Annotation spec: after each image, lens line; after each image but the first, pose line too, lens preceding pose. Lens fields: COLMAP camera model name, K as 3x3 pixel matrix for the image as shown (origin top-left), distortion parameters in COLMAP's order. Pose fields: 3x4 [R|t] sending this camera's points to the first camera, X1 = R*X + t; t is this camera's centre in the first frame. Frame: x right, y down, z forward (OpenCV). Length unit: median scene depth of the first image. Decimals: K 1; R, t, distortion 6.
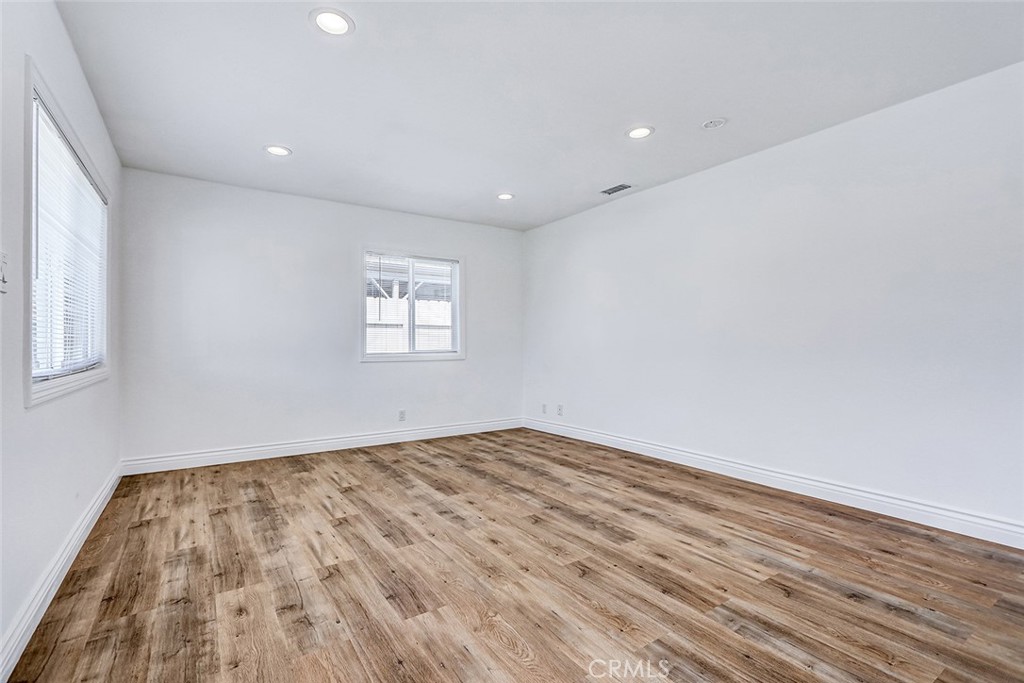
lens RADIAL K [[469.6, 0, 507.8], [0, 469.6, 351.4], [0, 0, 1]] dist [0.005318, -0.003195]
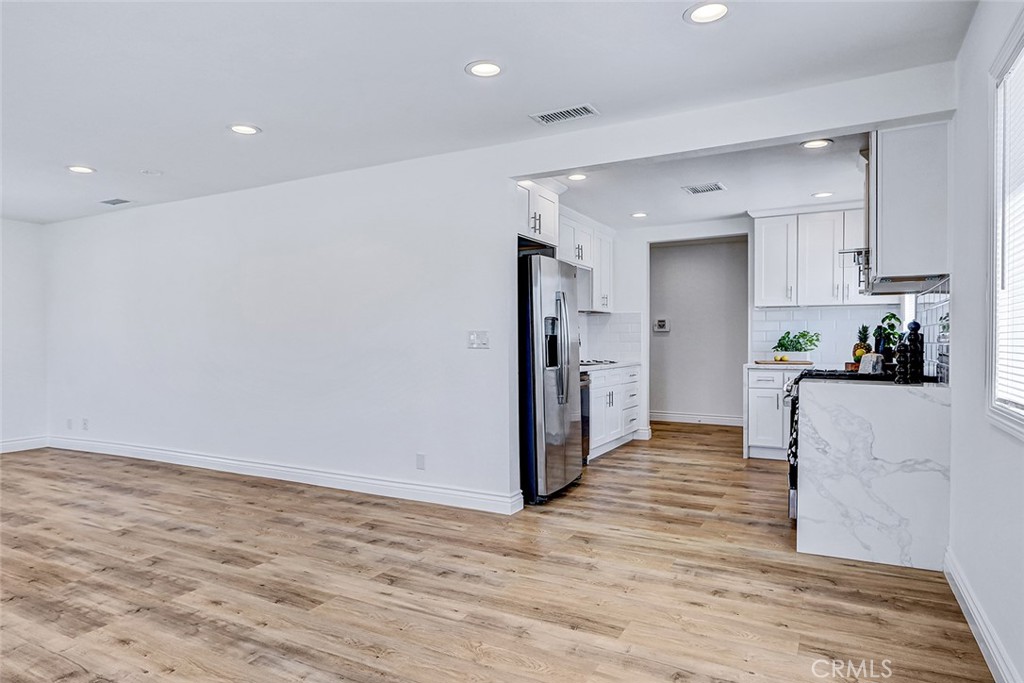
lens RADIAL K [[605.6, 0, 482.6], [0, 605.6, 343.9], [0, 0, 1]] dist [0.028460, -0.006585]
pose [[0.894808, -0.001478, 0.446449, 0.575644], [0.007748, 0.999895, -0.012220, -0.021001], [-0.446384, 0.014393, 0.894726, -0.883345]]
